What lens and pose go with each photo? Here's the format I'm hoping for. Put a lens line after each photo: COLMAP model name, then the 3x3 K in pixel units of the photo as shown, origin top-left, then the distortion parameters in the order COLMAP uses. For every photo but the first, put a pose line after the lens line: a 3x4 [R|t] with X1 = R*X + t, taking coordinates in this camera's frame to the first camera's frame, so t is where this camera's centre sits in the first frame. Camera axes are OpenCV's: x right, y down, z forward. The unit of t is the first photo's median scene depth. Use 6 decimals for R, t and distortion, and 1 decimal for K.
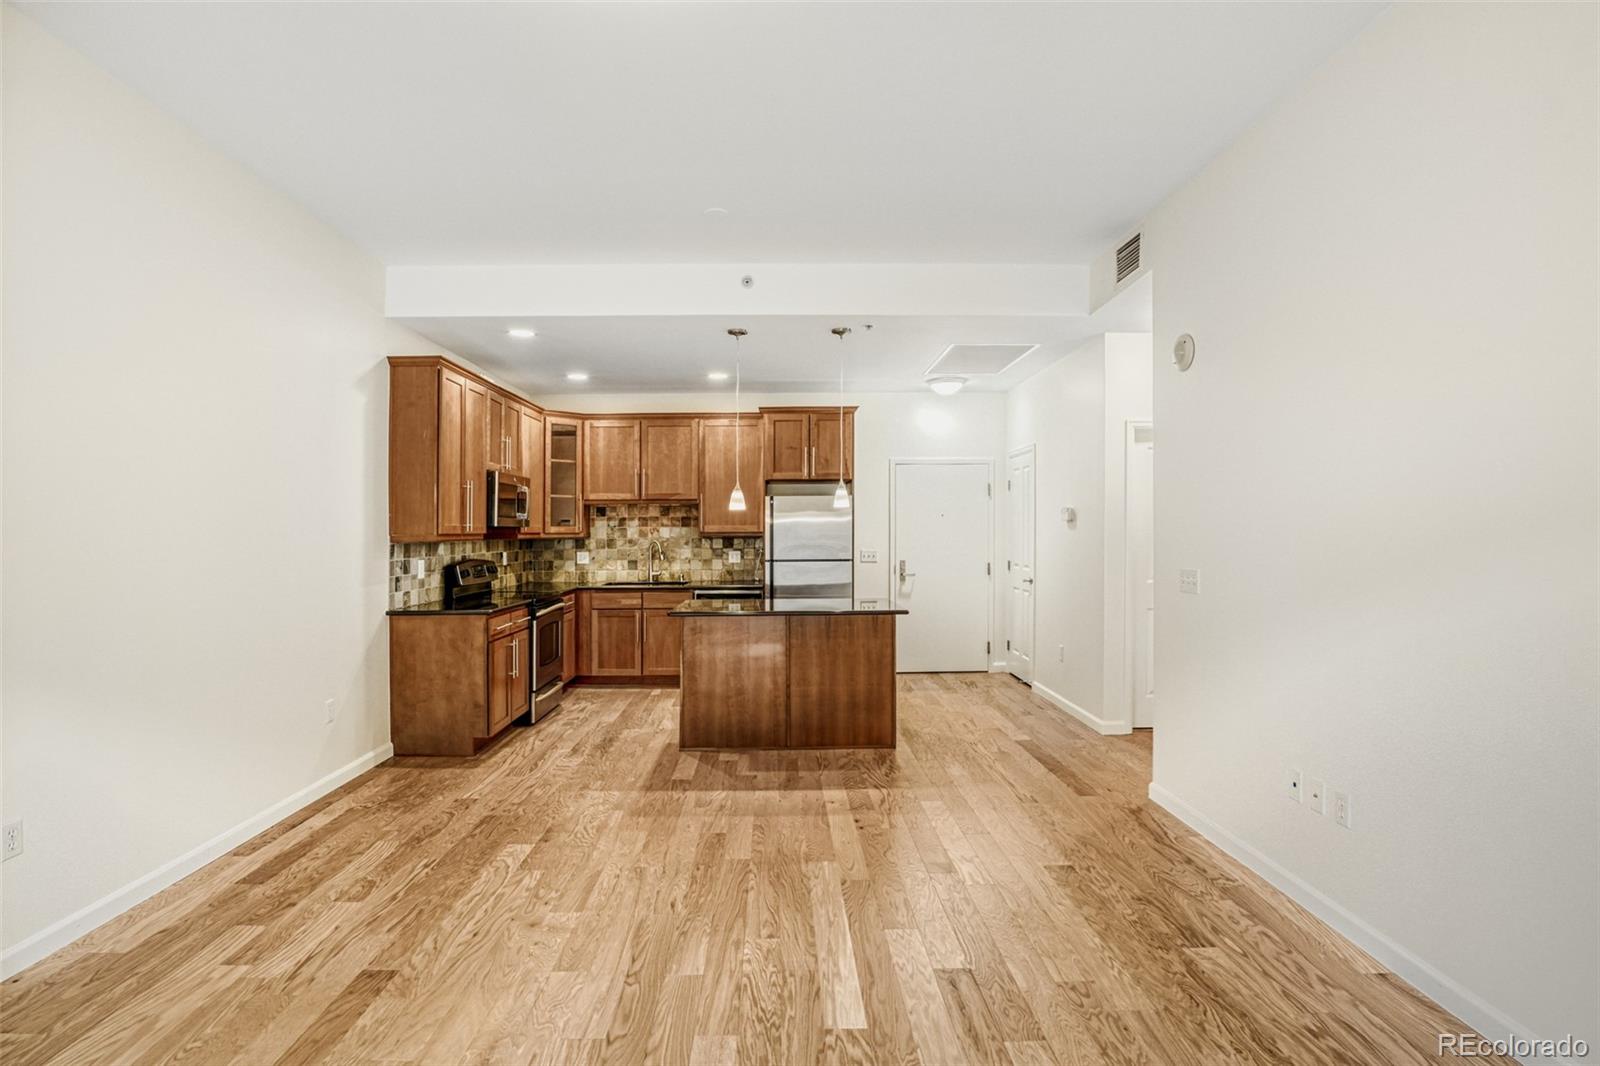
lens RADIAL K [[766.7, 0, 773.7], [0, 766.7, 499.9], [0, 0, 1]] dist [-0.042491, 0.013258]
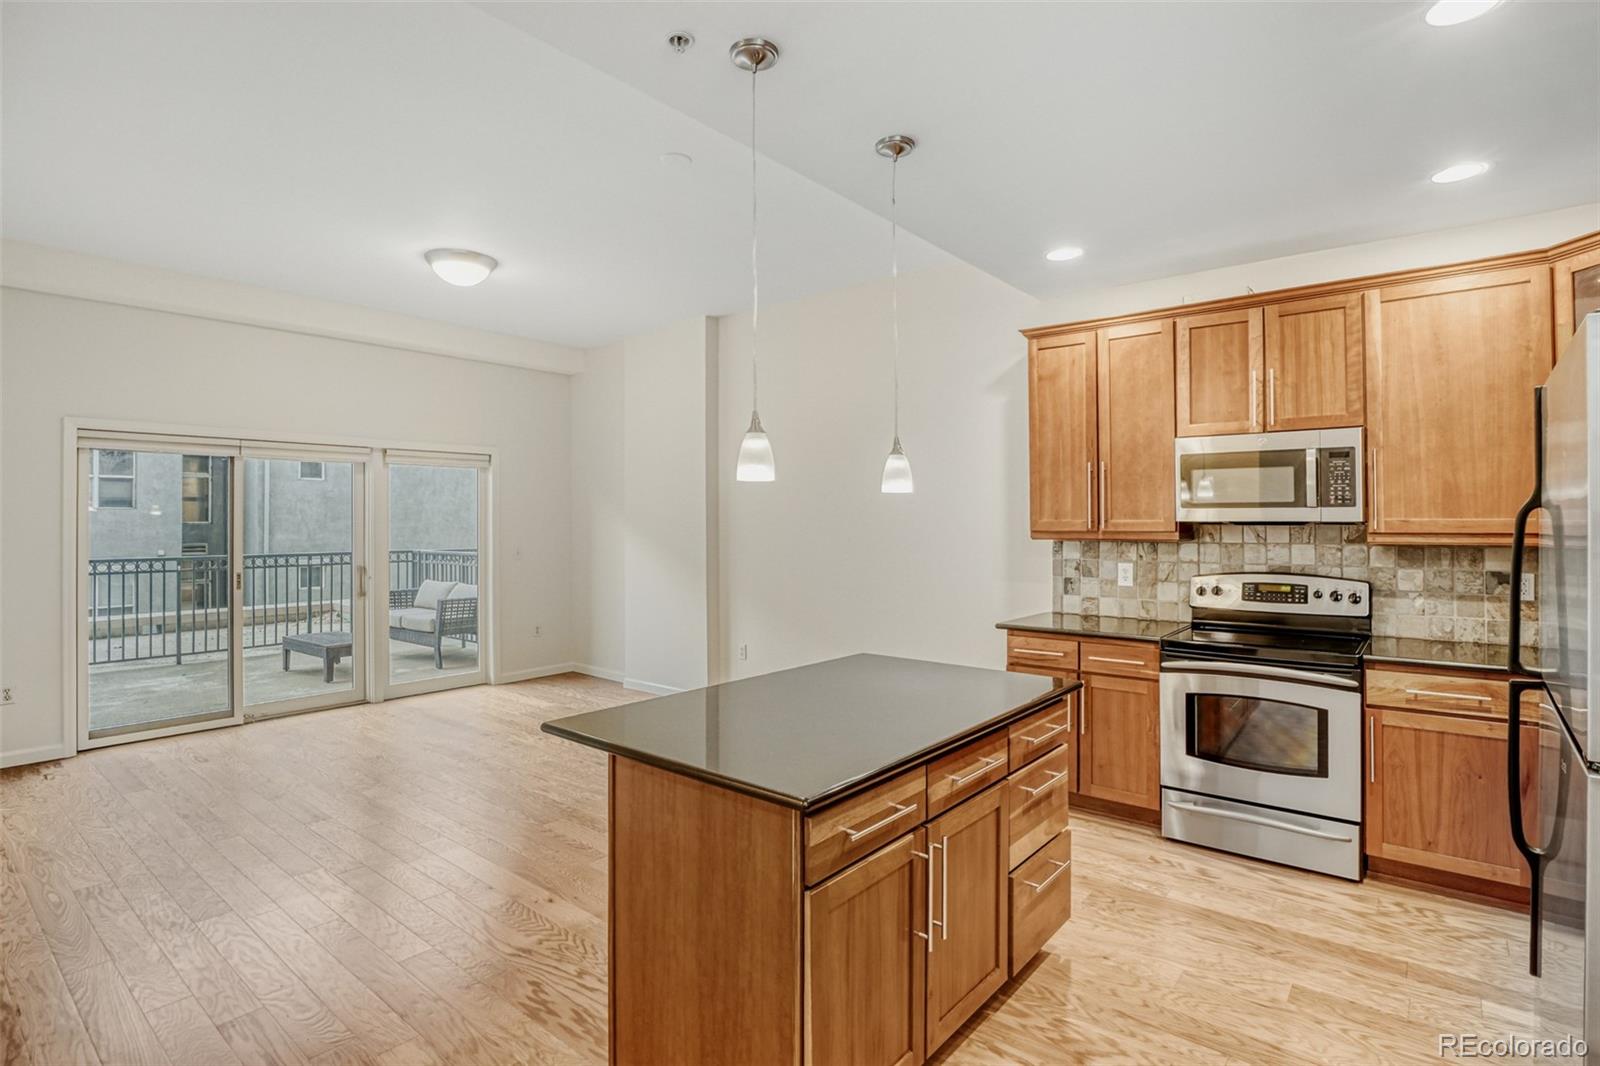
lens RADIAL K [[796.5, 0, 813.6], [0, 796.5, 516.9], [0, 0, 1]] dist [-0.031144, 0.008486]
pose [[-0.619792, 0.004791, -0.784751, 0.411631], [0.036065, 0.999099, -0.022384, 0.042090], [0.783937, -0.042176, -0.619406, 1.343855]]
